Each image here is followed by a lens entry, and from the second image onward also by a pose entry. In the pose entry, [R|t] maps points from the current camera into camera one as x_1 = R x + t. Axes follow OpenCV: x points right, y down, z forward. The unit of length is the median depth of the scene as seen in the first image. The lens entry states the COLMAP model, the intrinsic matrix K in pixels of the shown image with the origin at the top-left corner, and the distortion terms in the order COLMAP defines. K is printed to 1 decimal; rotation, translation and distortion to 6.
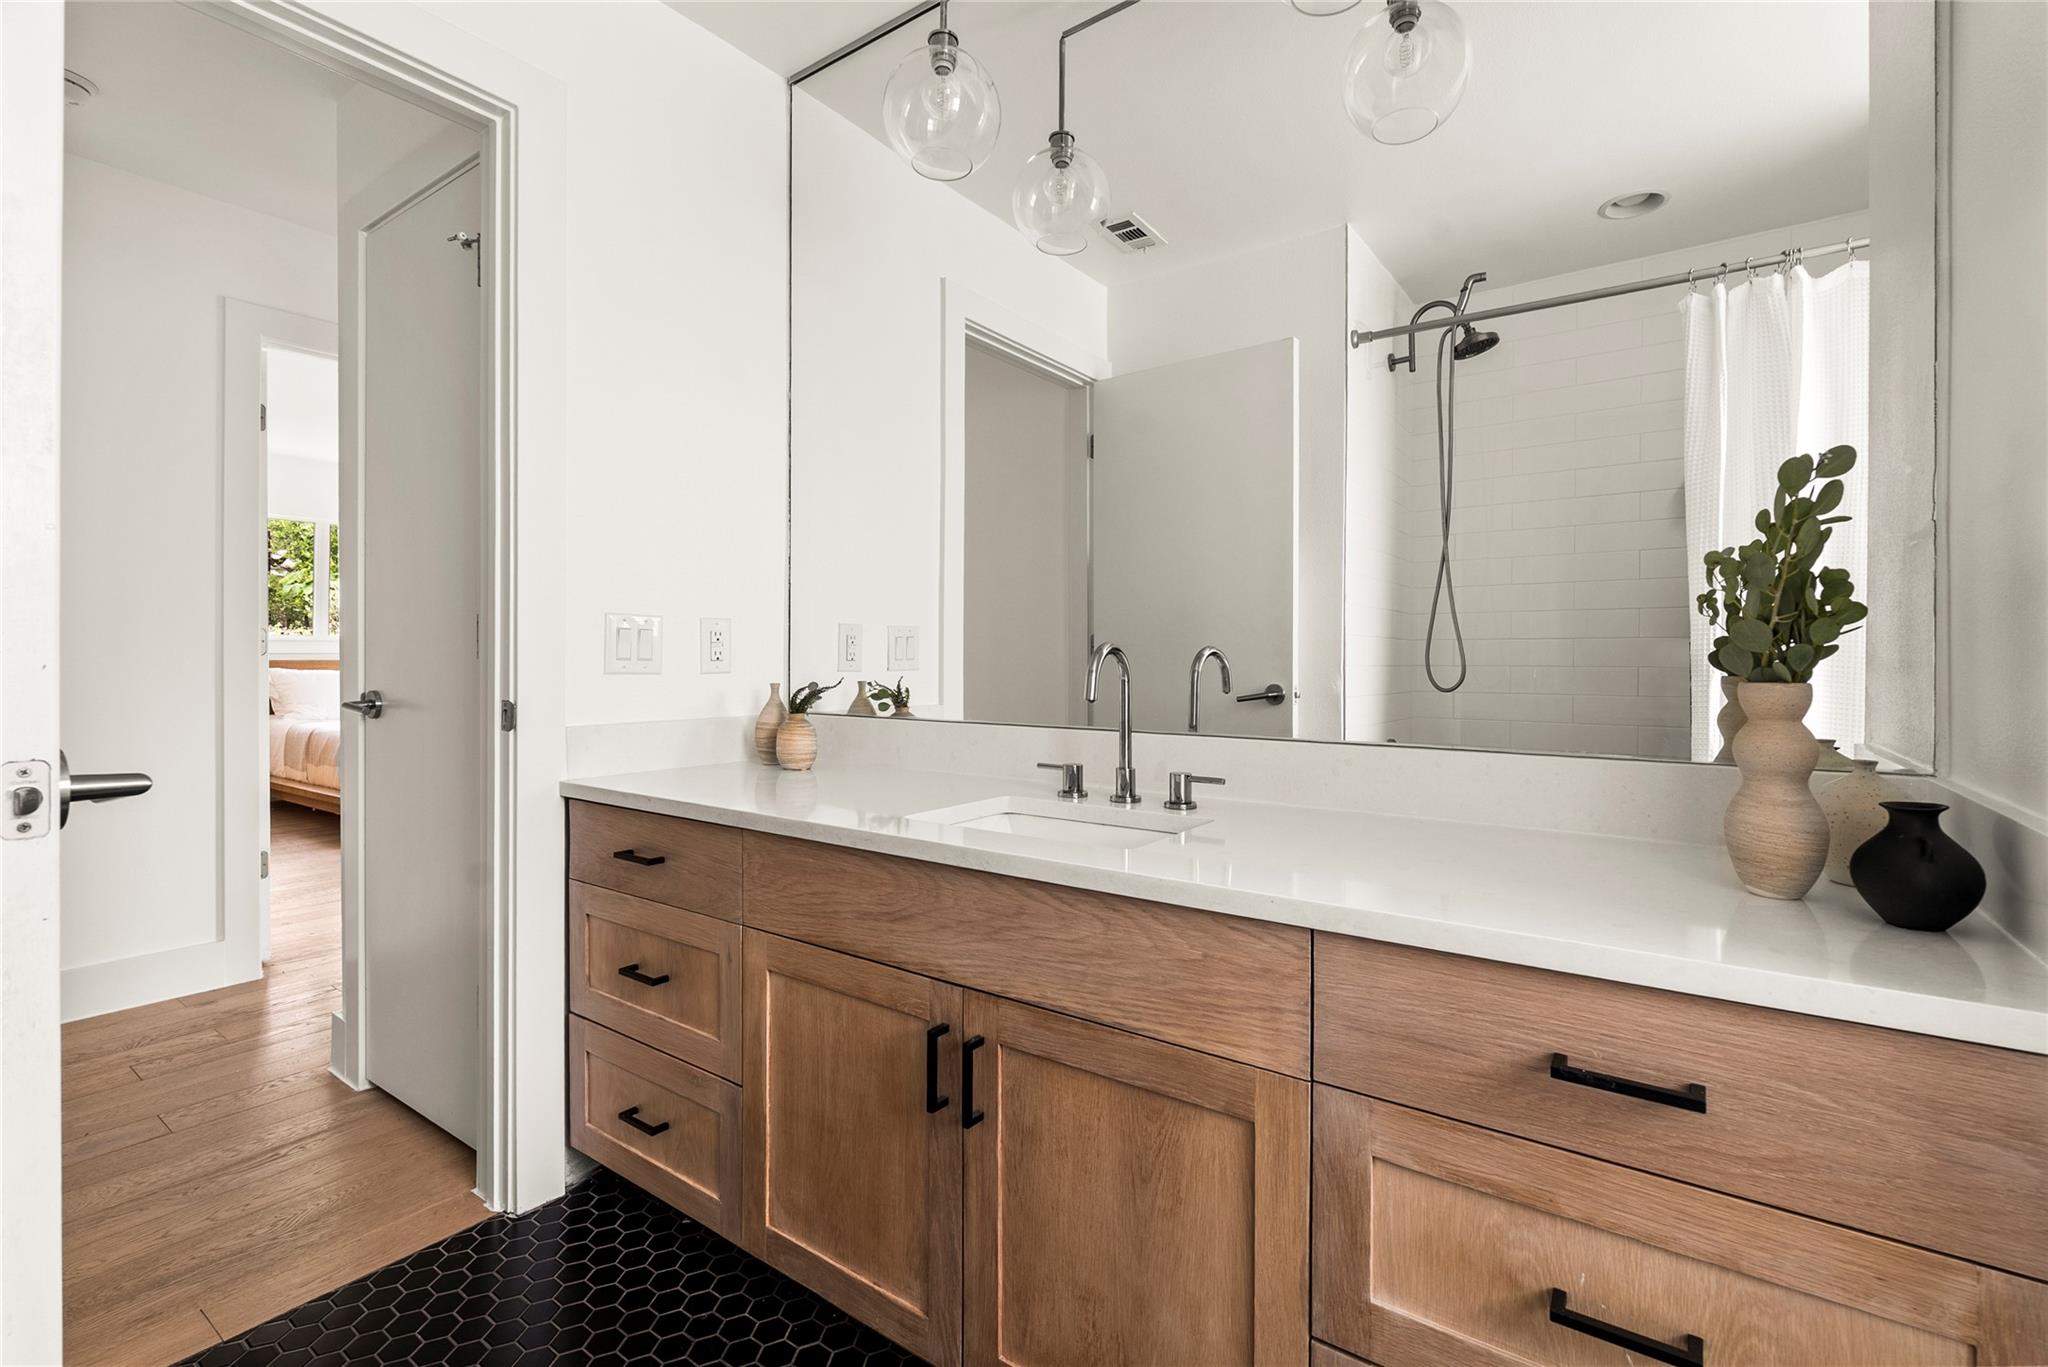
lens RADIAL K [[920.2, 0, 1023.5], [0, 920.2, 657.8], [0, 0, 1]] dist [-0.000979, -0.000105]
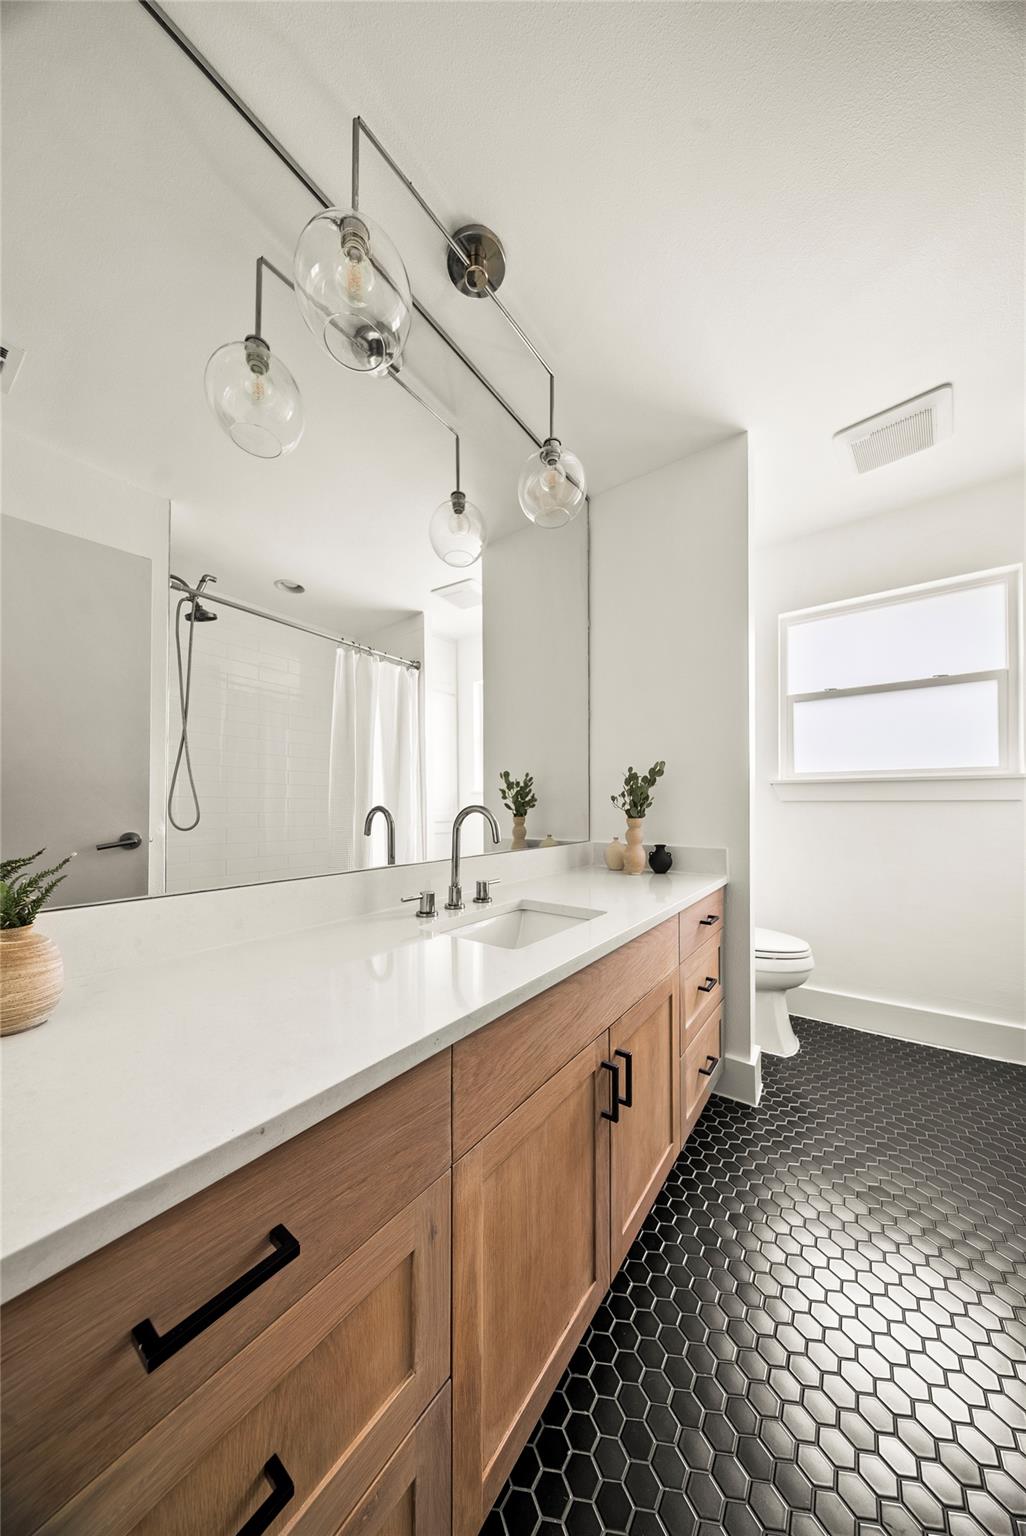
lens RADIAL K [[473.8, 0, 513.9], [0, 473.8, 802.5], [0, 0, 1]] dist [0.000053, -0.000009]
pose [[0.001279, 0.009108, 0.999958, -0.677576], [0.001459, 0.999957, -0.009110, -0.009660], [-0.999998, 0.001470, 0.001266, 0.909004]]
